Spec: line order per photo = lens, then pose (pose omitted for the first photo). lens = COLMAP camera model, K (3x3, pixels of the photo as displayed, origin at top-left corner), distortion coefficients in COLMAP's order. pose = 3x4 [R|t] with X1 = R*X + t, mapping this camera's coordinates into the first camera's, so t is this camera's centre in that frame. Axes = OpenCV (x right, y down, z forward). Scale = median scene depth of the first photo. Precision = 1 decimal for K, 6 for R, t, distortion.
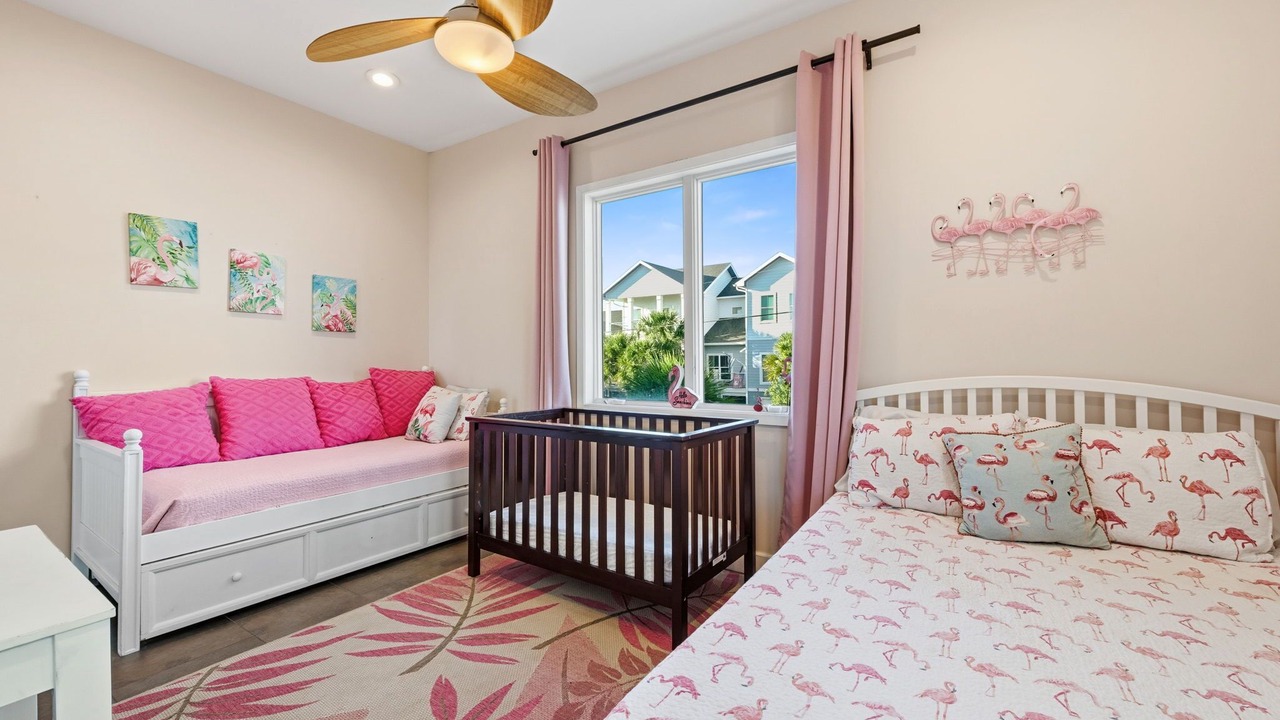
lens RADIAL K [[512.9, 0, 644.9], [0, 512.9, 358.4], [0, 0, 1]] dist [0.000709, -0.000111]
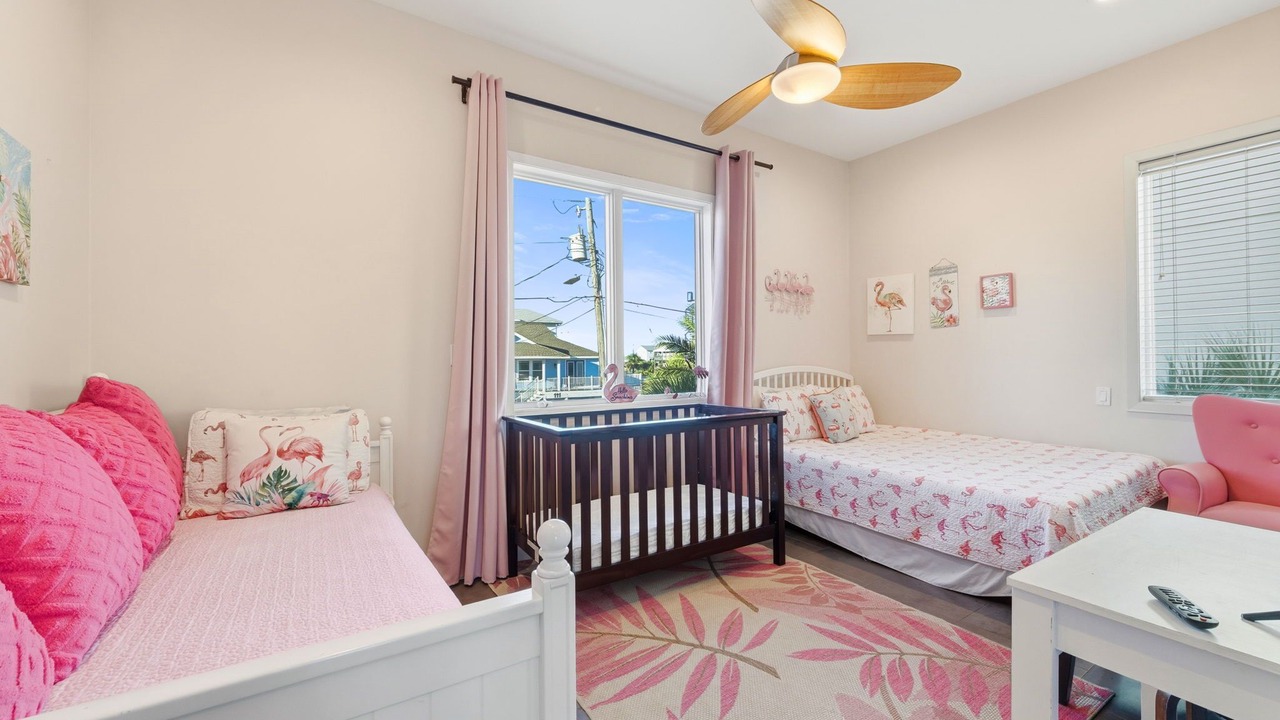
lens RADIAL K [[512.9, 0, 645.2], [0, 512.9, 359.7], [0, 0, 1]] dist [0.000709, -0.000111]
pose [[0.396124, -0.000867, 0.918197, -1.142710], [0.001948, 0.999998, 0.000104, 0.007461], [-0.918195, 0.001748, 0.396124, 0.656068]]
